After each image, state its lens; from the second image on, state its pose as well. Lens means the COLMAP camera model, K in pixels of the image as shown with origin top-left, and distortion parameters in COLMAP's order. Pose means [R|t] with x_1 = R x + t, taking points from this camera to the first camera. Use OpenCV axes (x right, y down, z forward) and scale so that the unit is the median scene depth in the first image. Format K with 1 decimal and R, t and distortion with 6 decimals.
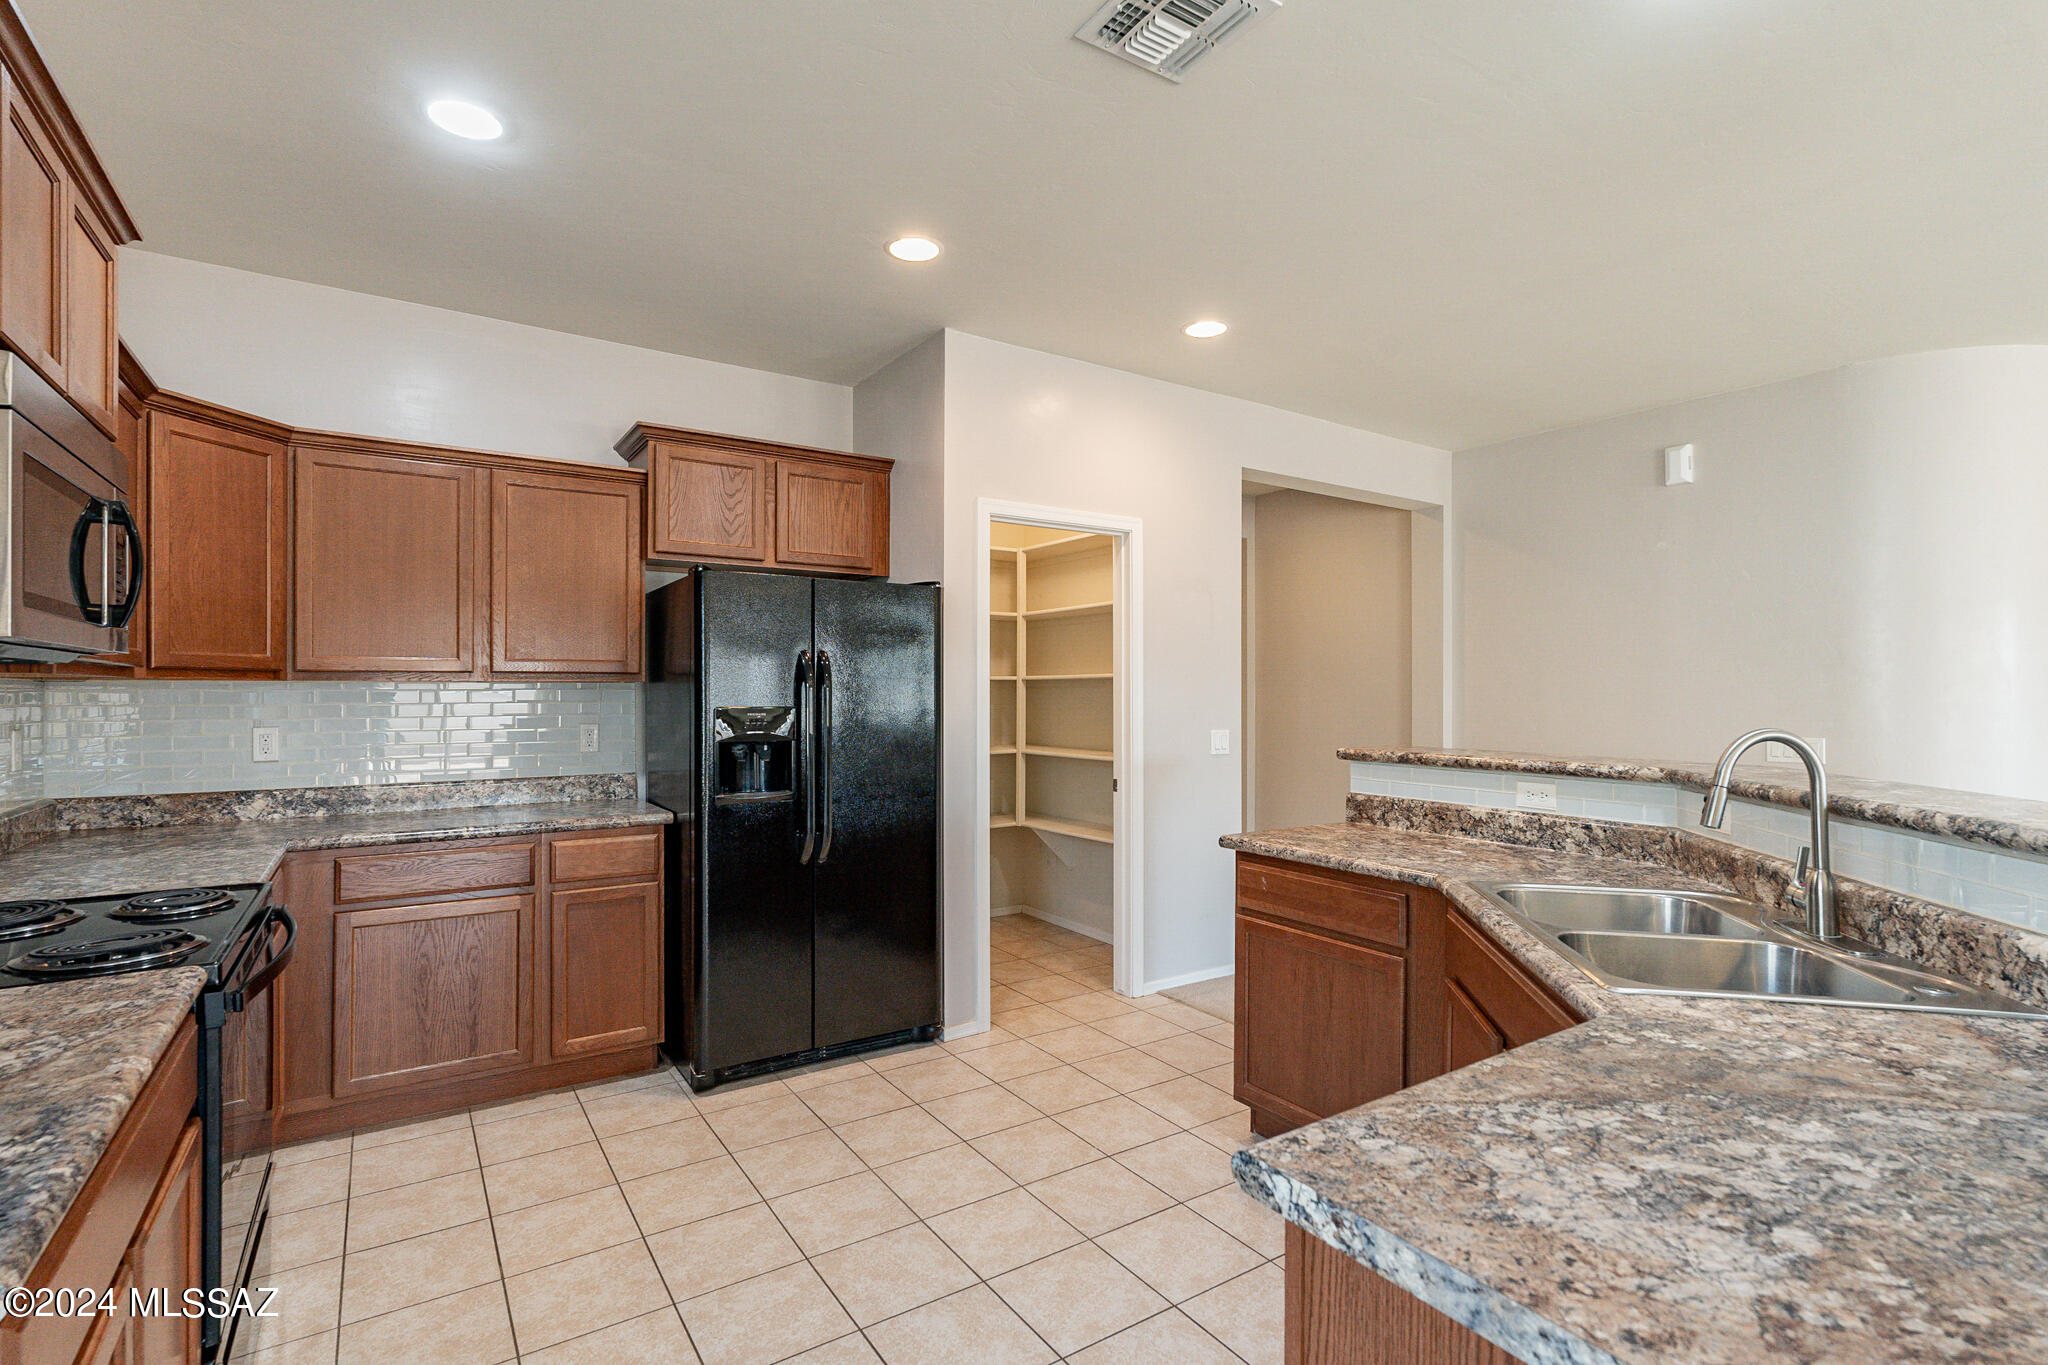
lens RADIAL K [[964.2, 0, 1026.3], [0, 964.2, 685.8], [0, 0, 1]] dist [-0.000342, 0.000015]
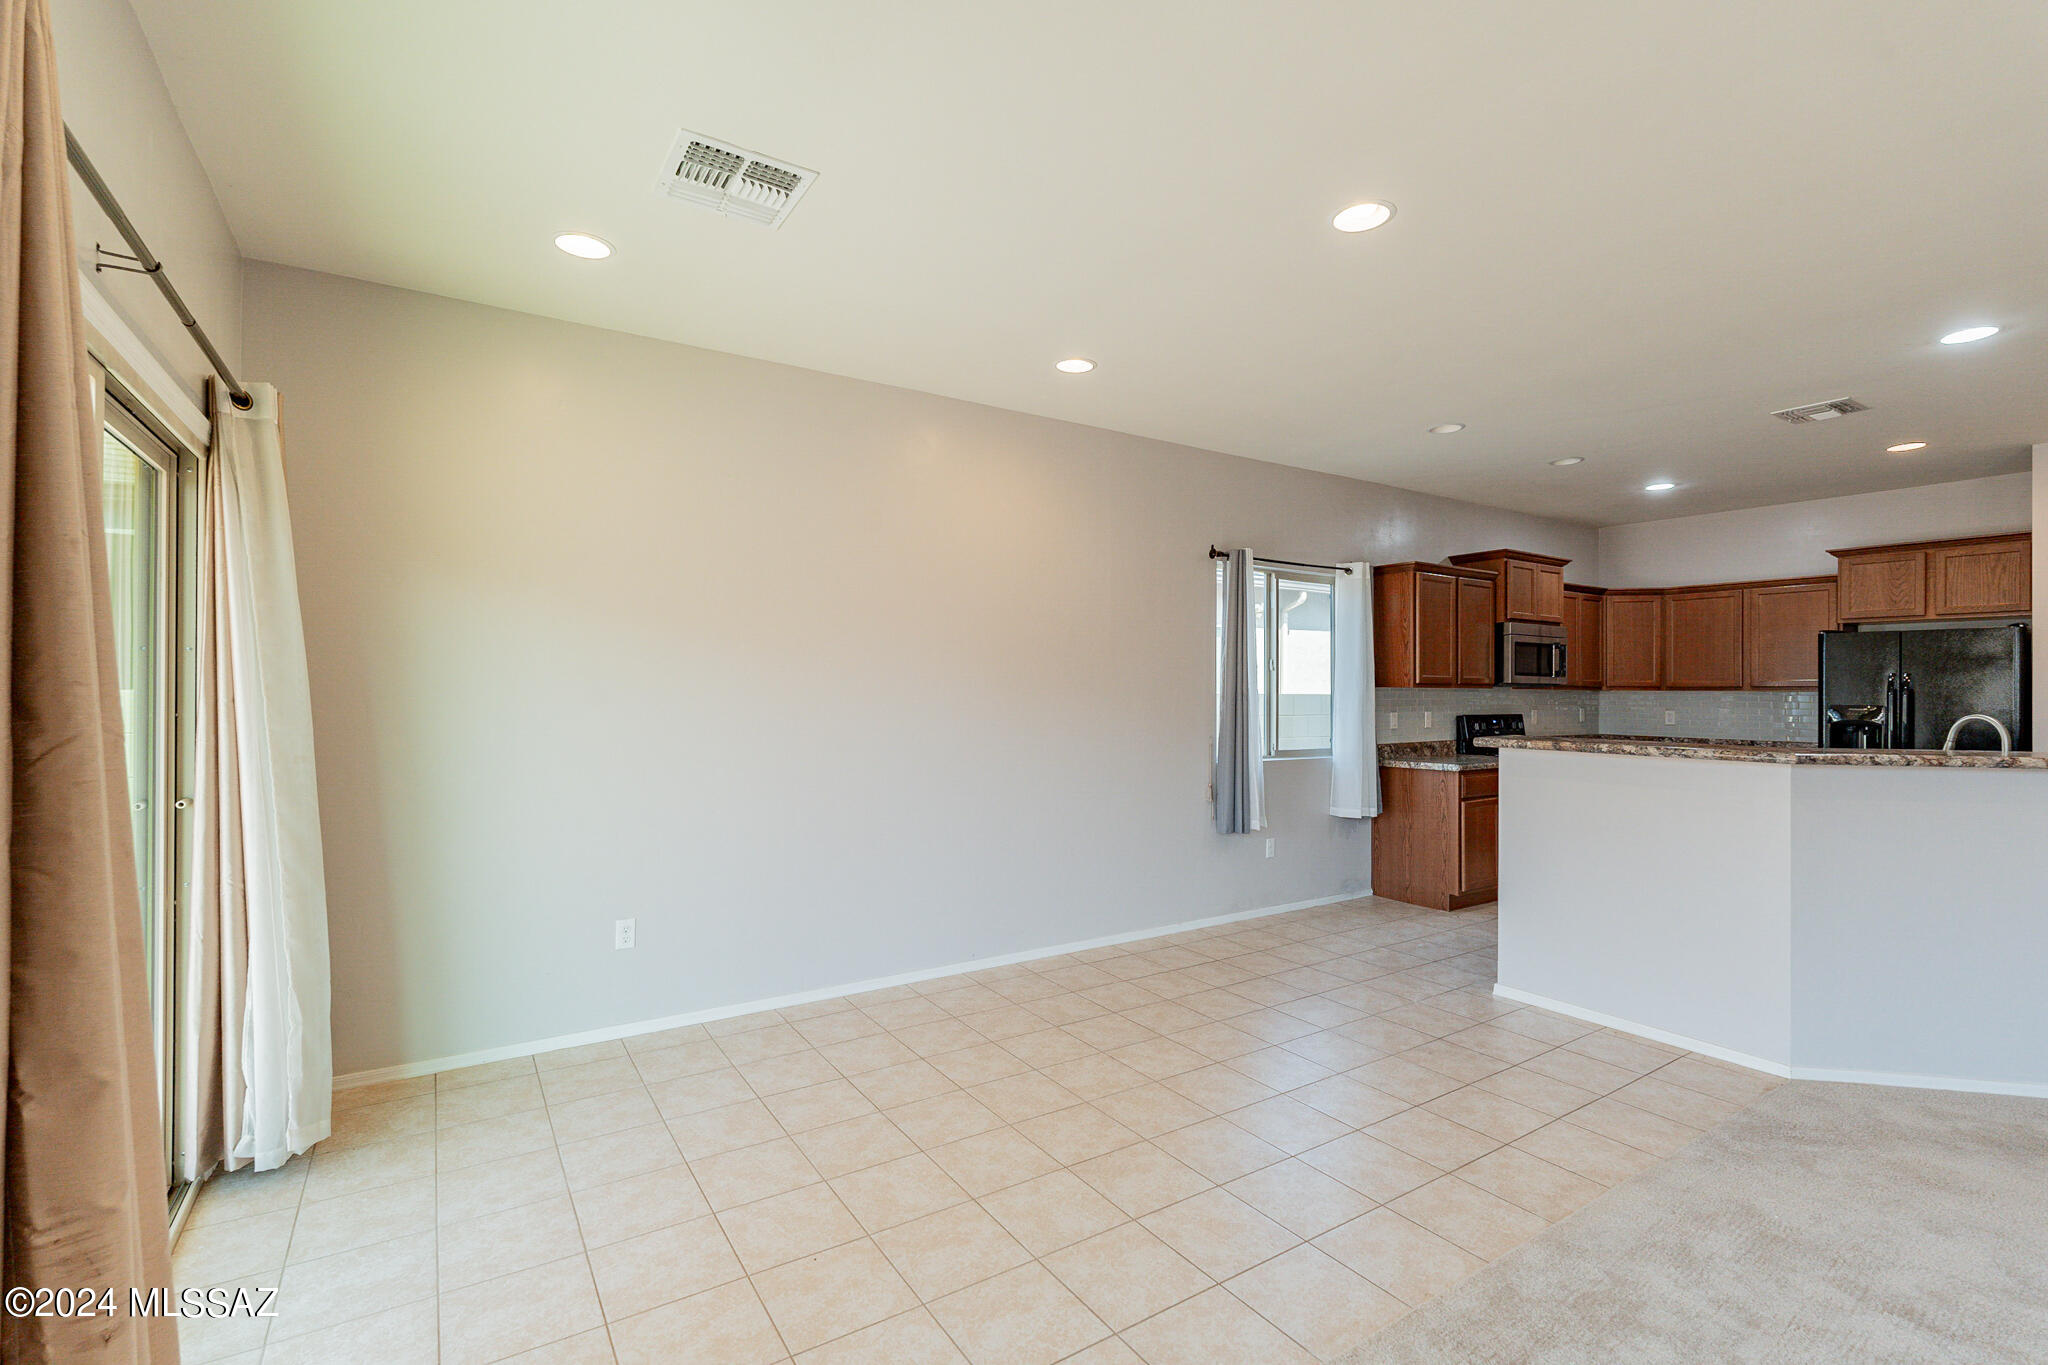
lens RADIAL K [[919.4, 0, 1026.1], [0, 919.4, 686.9], [0, 0, 1]] dist [-0.000959, -0.000114]
pose [[-0.011096, -0.001055, -0.999938, 1.463845], [0.007762, 0.999969, -0.001142, -0.023903], [0.999908, -0.007774, -0.011087, -0.549139]]
